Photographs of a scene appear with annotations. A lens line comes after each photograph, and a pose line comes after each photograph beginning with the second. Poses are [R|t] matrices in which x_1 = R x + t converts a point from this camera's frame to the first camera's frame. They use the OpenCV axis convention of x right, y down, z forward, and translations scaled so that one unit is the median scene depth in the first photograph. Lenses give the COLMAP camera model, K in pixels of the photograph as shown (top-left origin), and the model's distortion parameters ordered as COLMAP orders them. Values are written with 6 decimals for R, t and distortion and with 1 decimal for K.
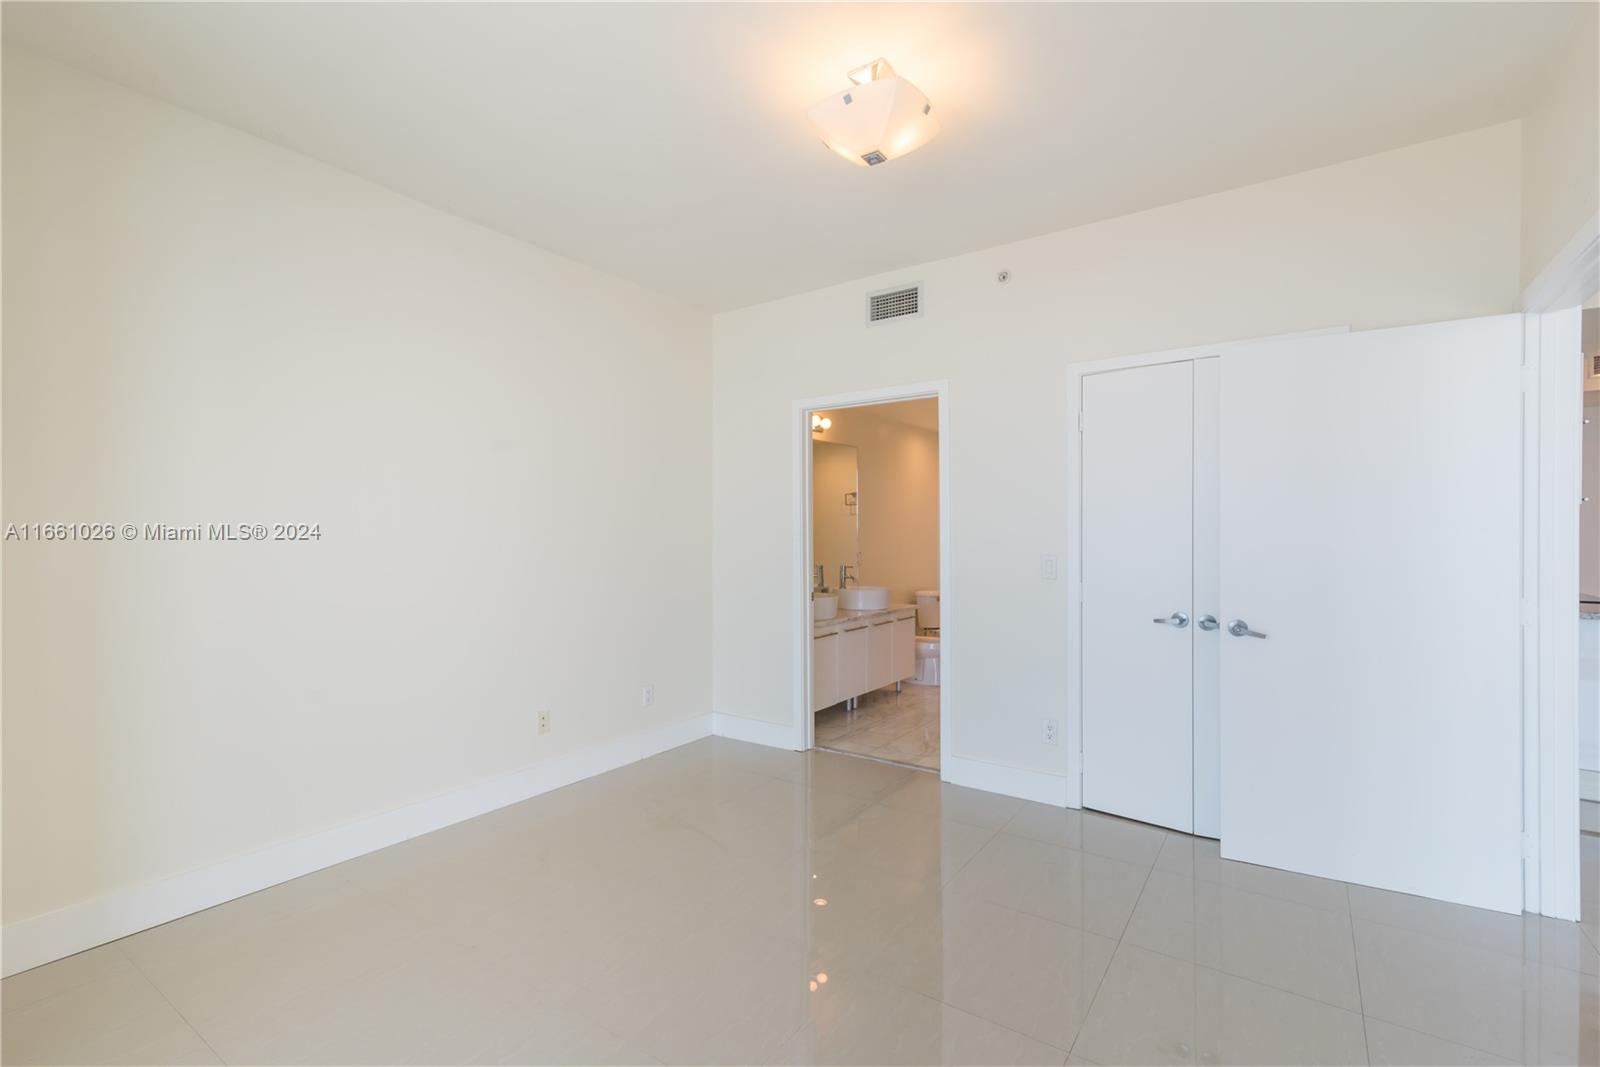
lens RADIAL K [[755.0, 0, 800.0], [0, 755.0, 533.5], [0, 0, 1]] dist [0.018247, 0.000357]
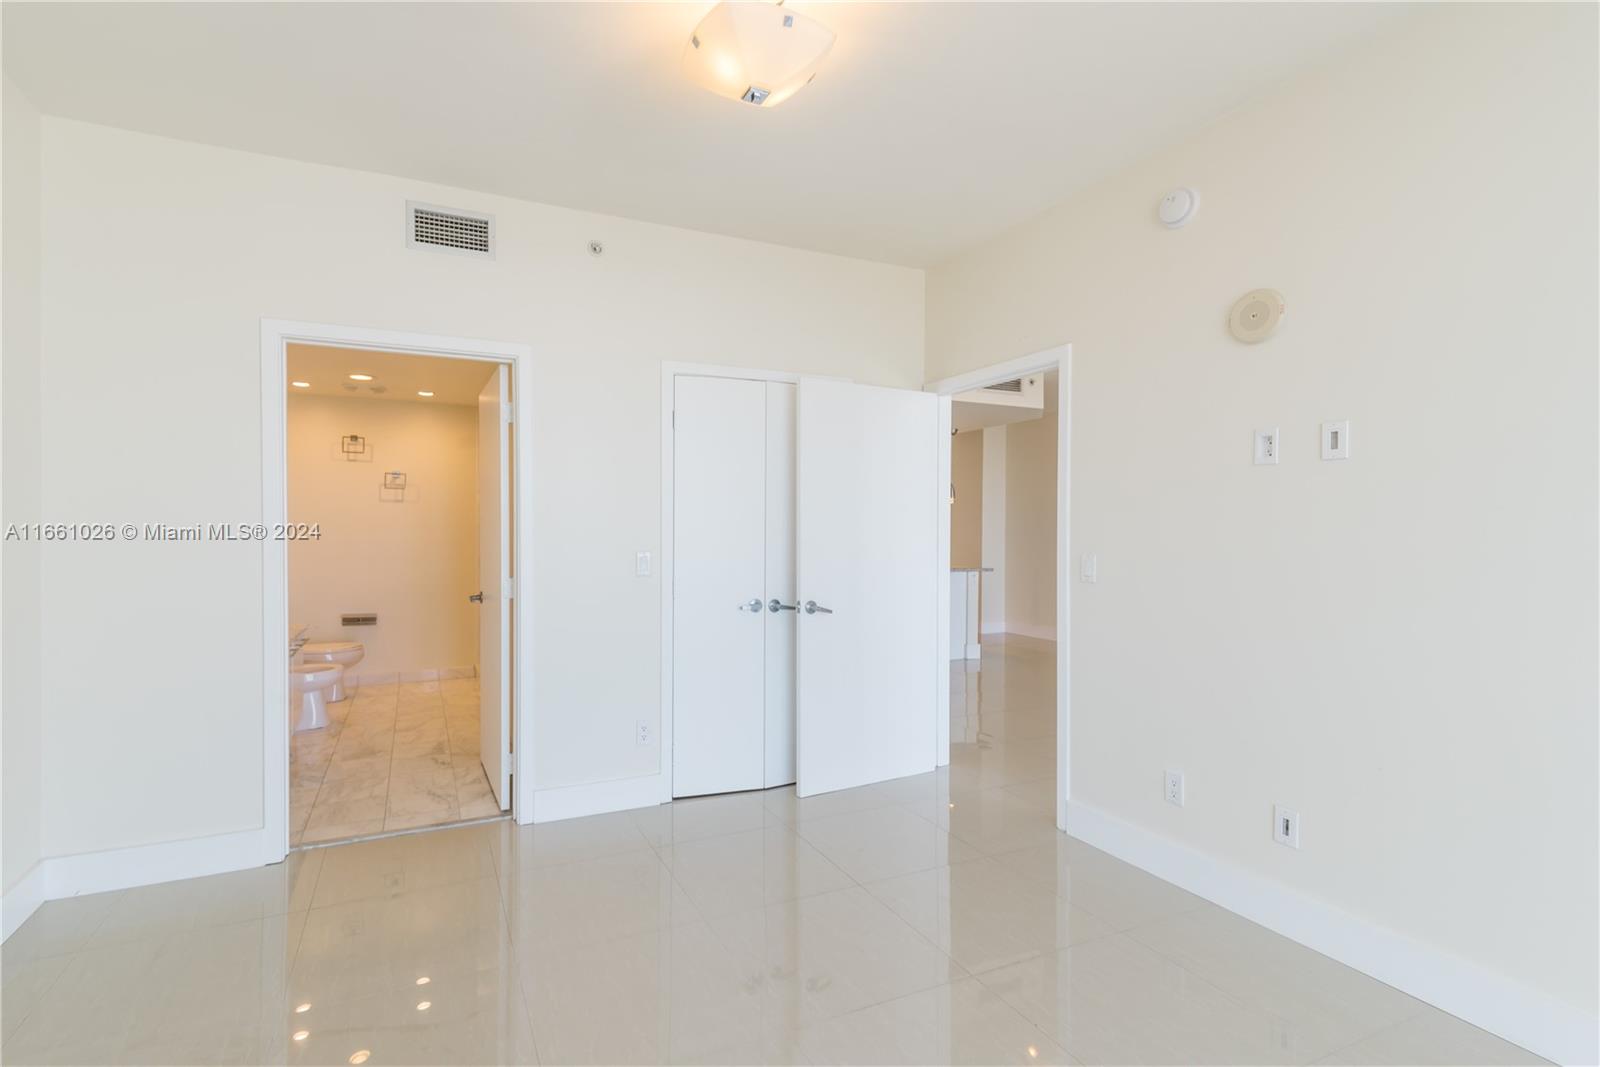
lens RADIAL K [[755.0, 0, 800.0], [0, 755.0, 533.5], [0, 0, 1]] dist [0.018247, 0.000357]
pose [[0.488414, 0.008761, 0.872568, -0.409149], [-0.004054, 0.999962, -0.007770, 0.012255], [-0.872602, 0.000258, 0.488431, 0.336862]]
